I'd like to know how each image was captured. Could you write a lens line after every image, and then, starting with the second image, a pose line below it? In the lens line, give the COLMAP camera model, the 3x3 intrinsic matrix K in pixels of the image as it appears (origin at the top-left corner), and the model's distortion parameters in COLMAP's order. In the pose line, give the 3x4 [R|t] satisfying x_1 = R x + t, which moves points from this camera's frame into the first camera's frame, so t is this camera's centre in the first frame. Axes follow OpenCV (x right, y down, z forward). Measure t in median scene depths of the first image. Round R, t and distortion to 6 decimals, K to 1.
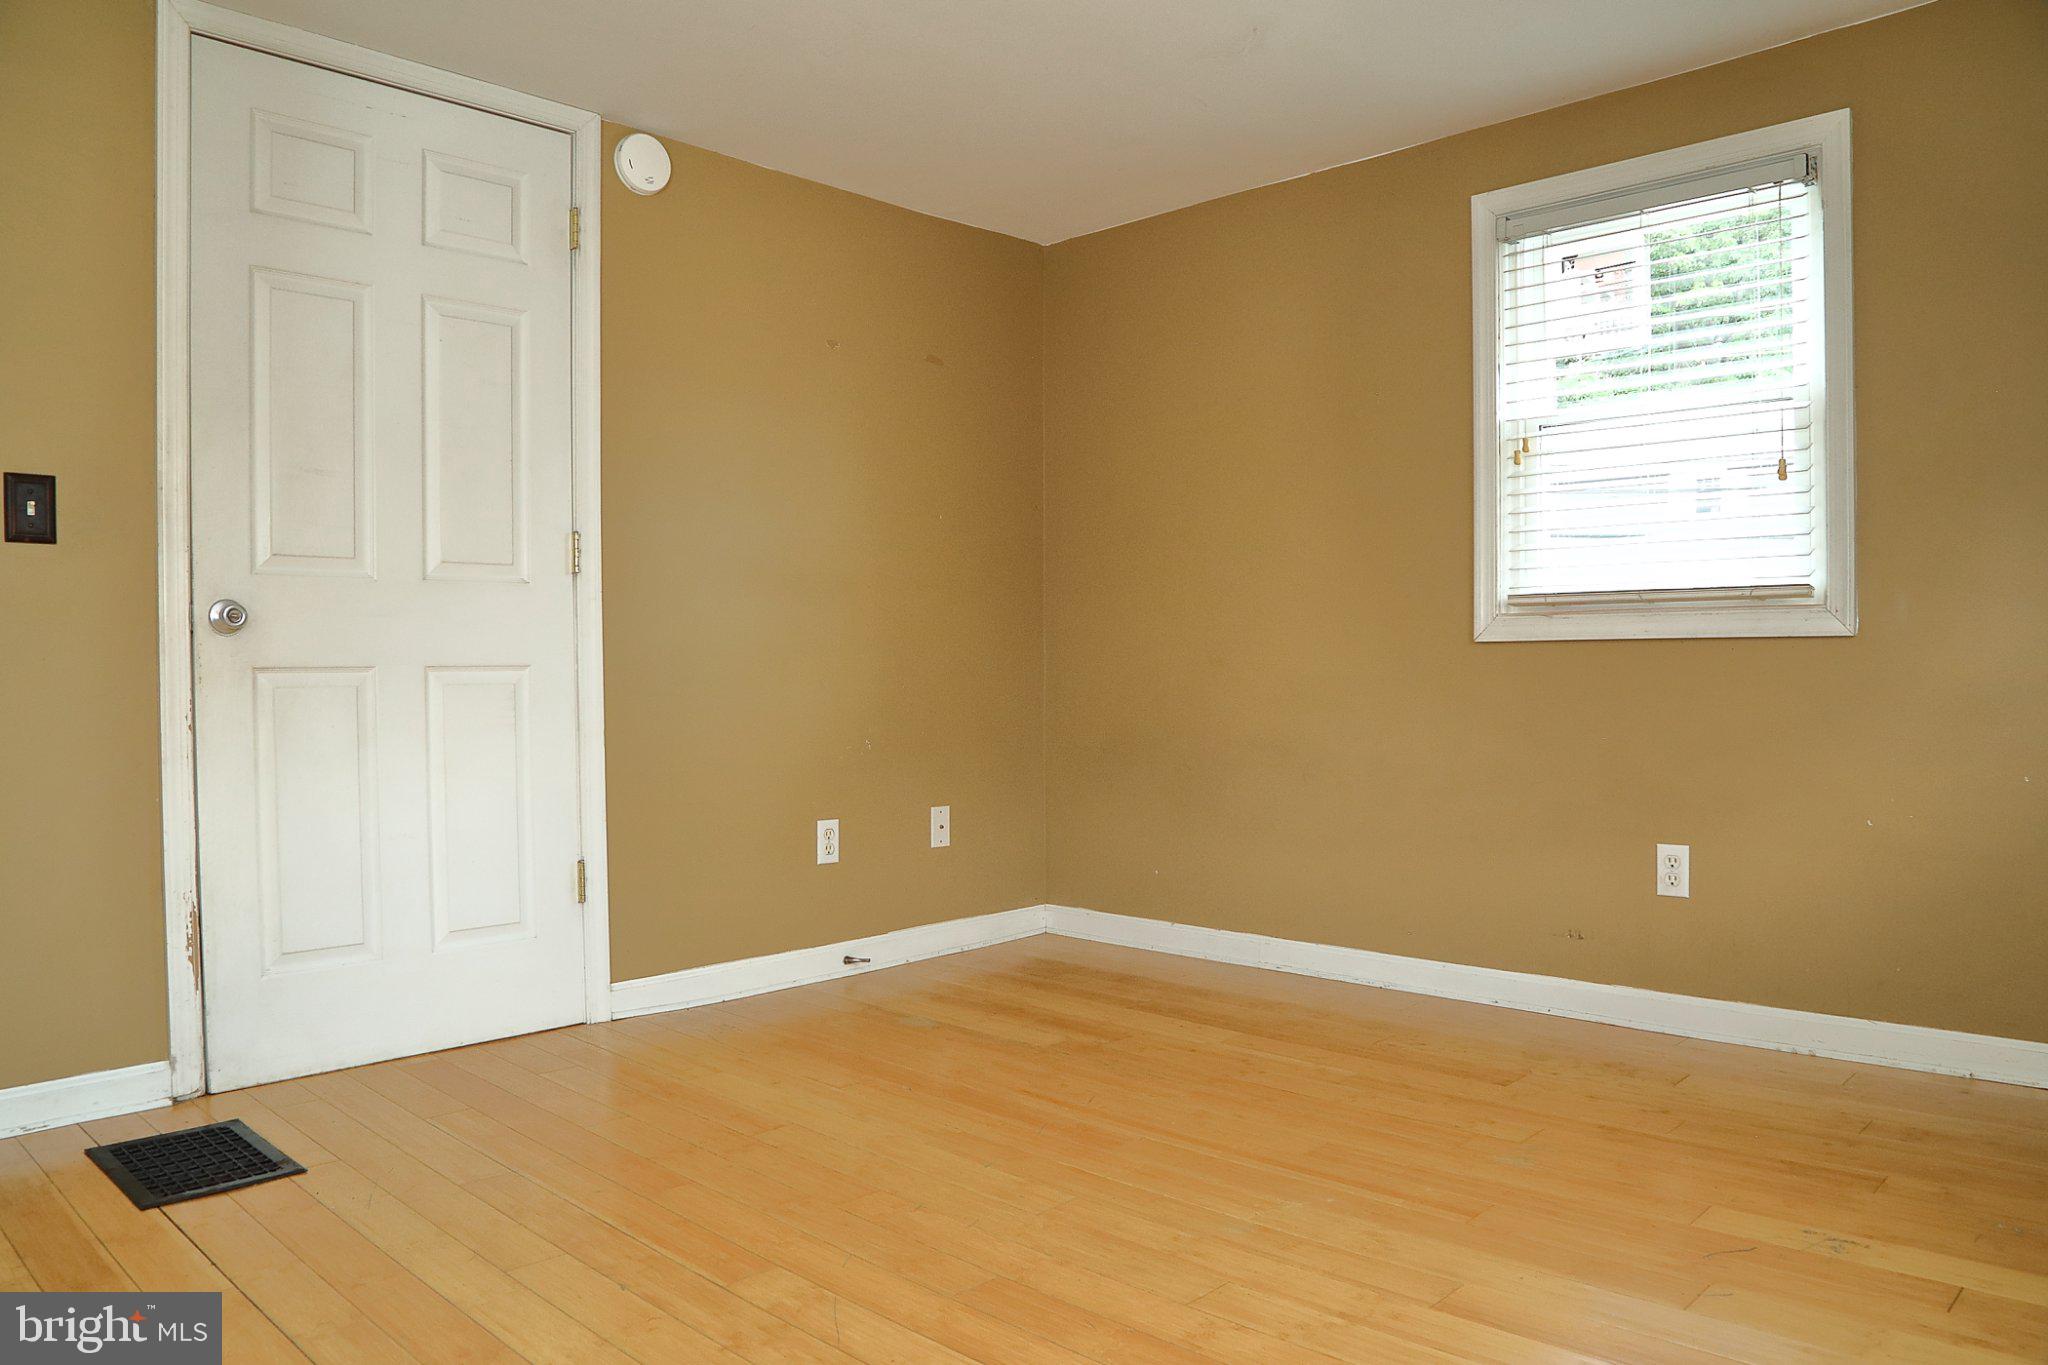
lens RADIAL K [[1410.4, 0, 1024.0], [0, 1410.4, 682.5], [0, 0, 1]] dist [-0.024013, 0.000048]
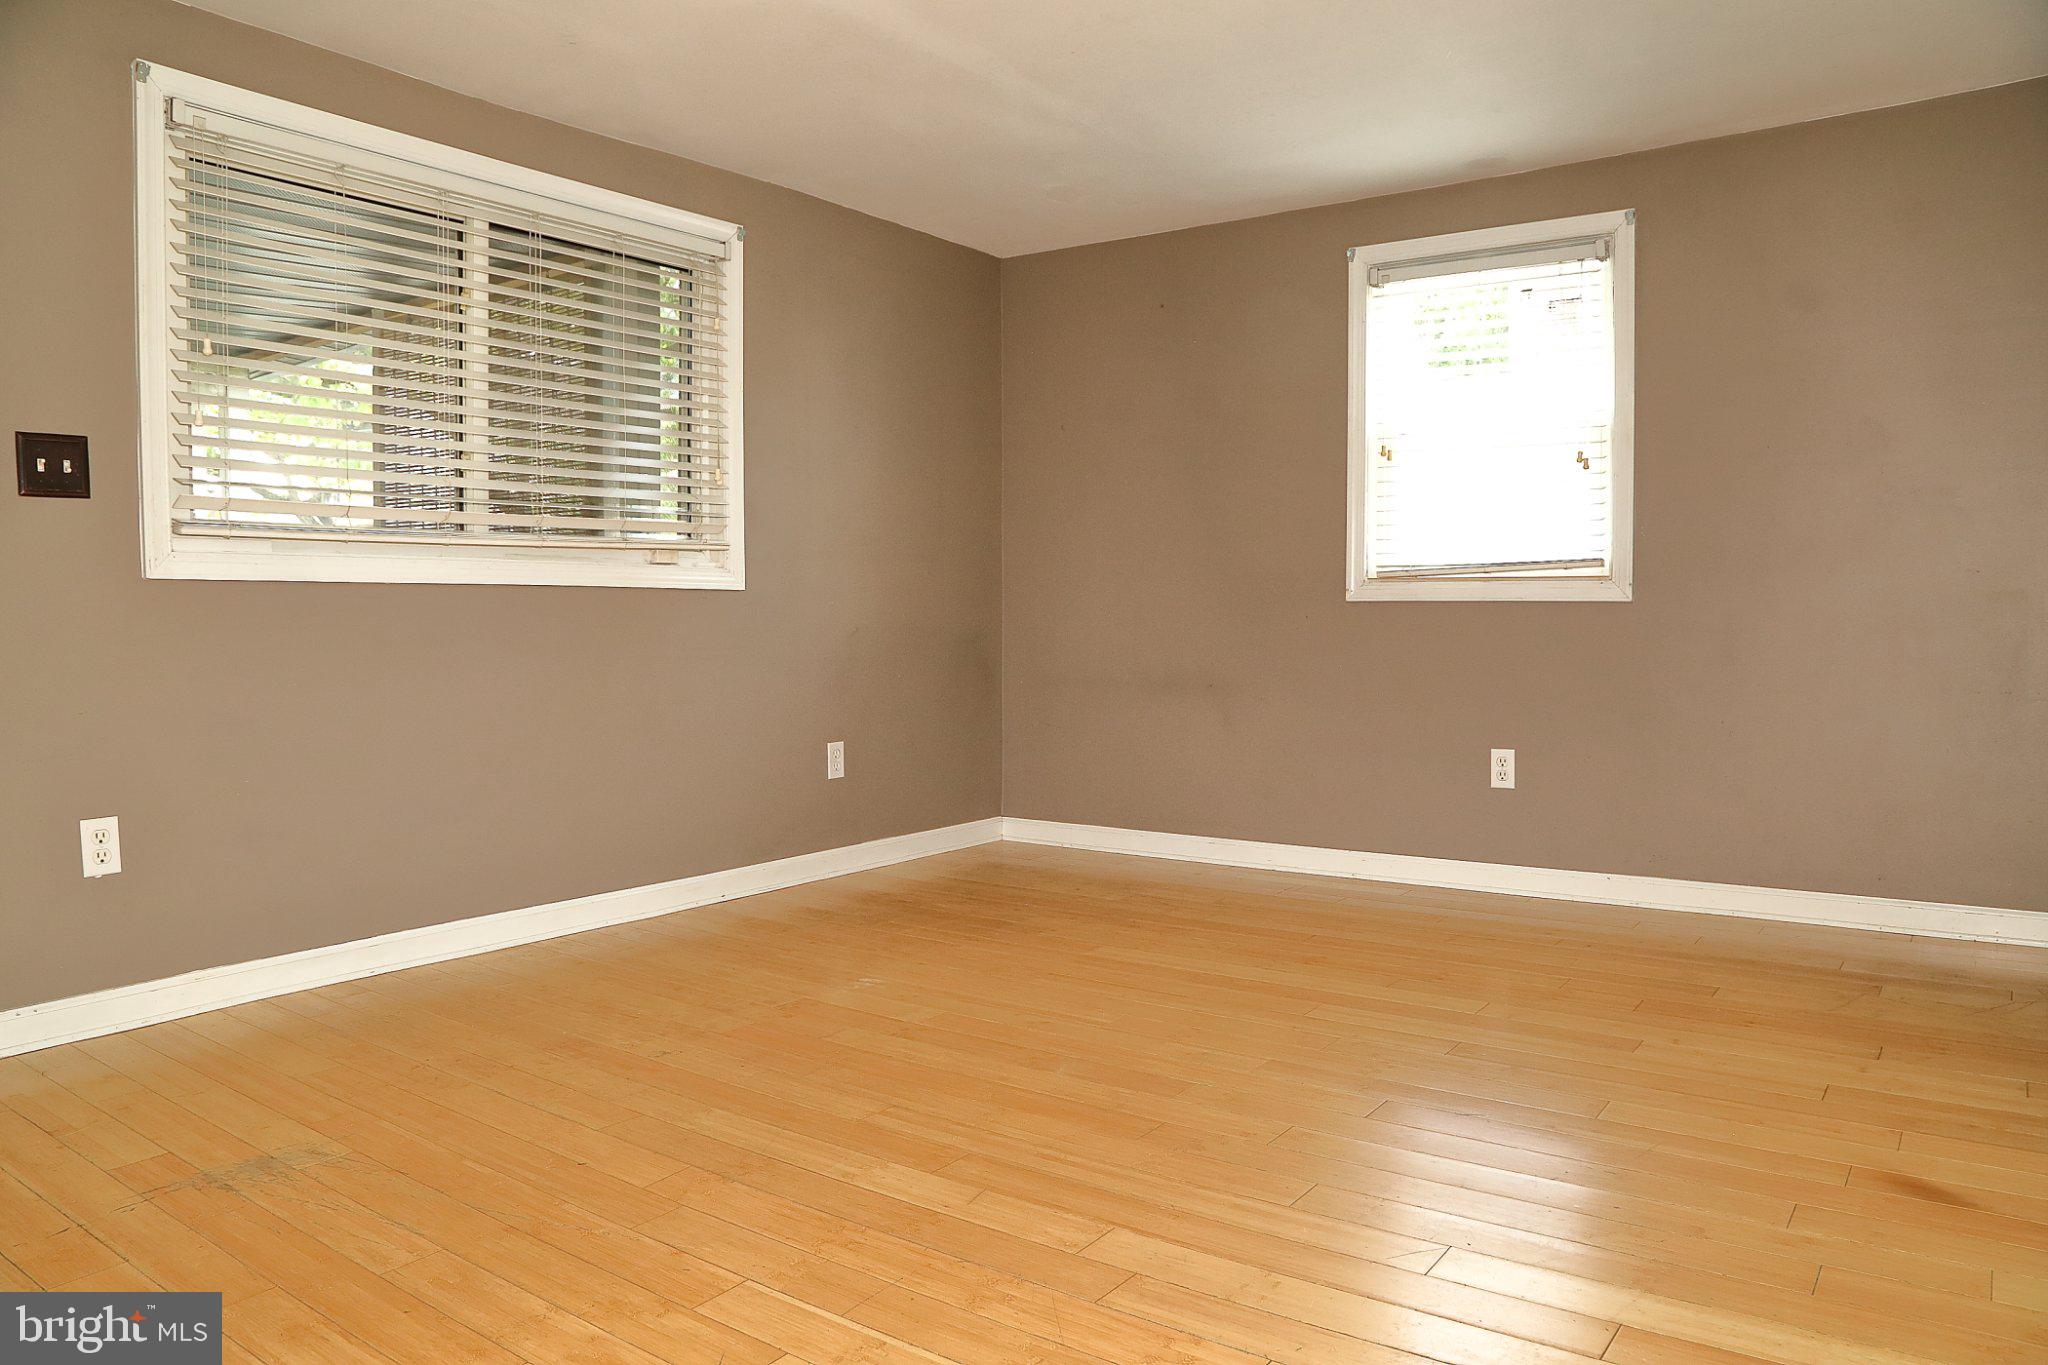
lens RADIAL K [[1404.1, 0, 1024.0], [0, 1404.1, 682.5], [0, 0, 1]] dist [-0.108144, 0.034476]
pose [[0.983129, -0.005829, 0.182818, -0.197530], [-0.000807, 0.999344, 0.036199, 0.004724], [-0.182909, -0.035736, 0.982480, -0.181932]]
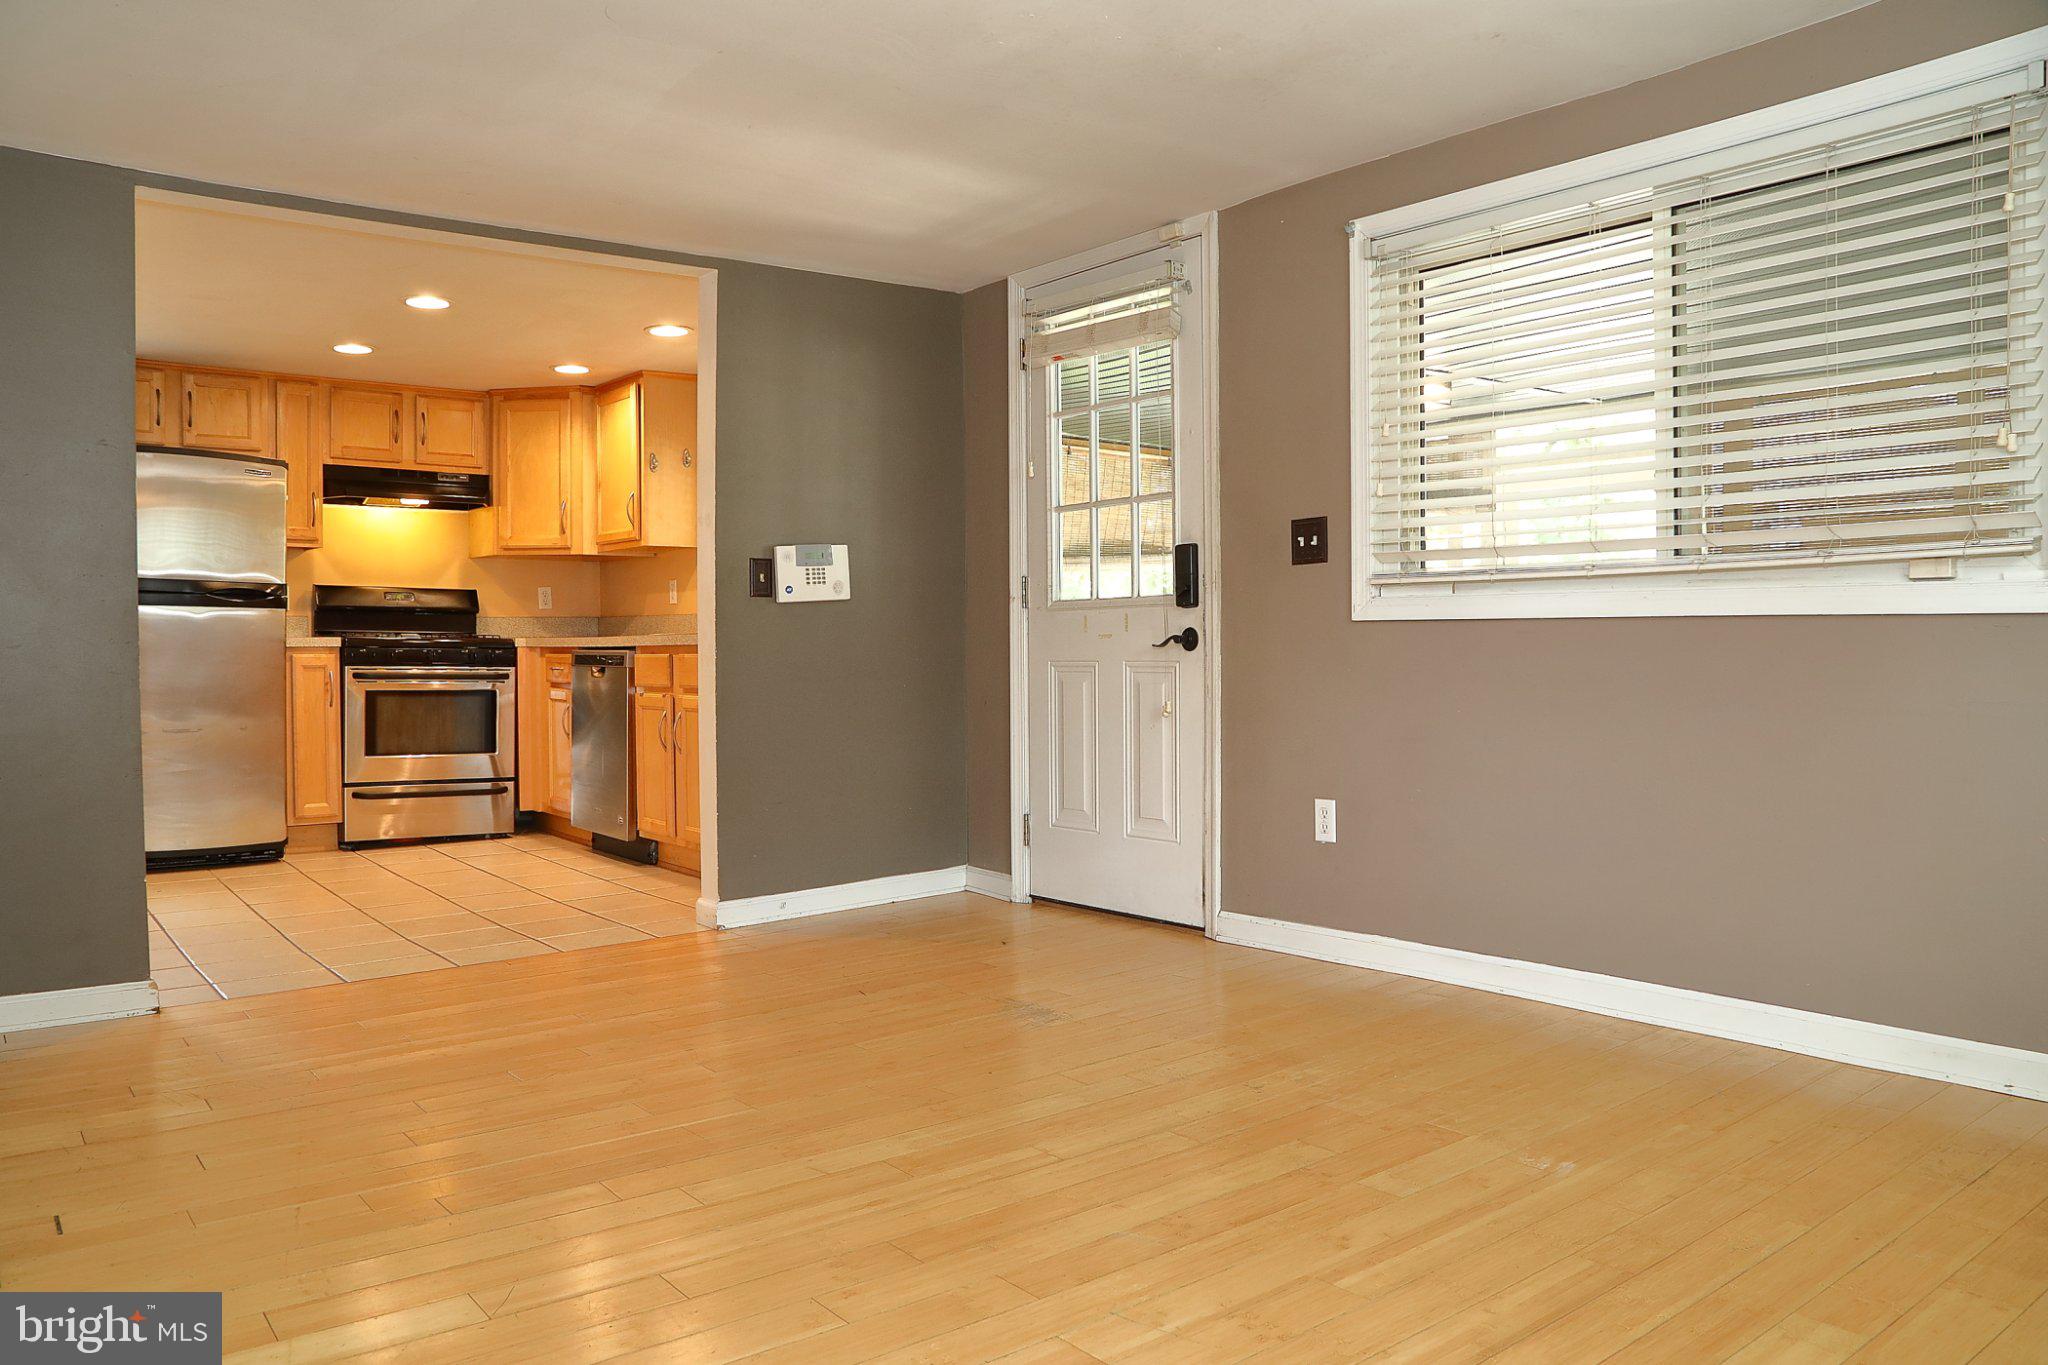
lens RADIAL K [[1467.3, 0, 1024.0], [0, 1467.3, 682.5], [0, 0, 1]] dist [-0.090456, 0.002617]
pose [[-0.093521, 0.036238, -0.994958, 0.548903], [0.000159, 0.999338, 0.036383, -0.020066], [0.995617, 0.003244, -0.093465, 0.528855]]
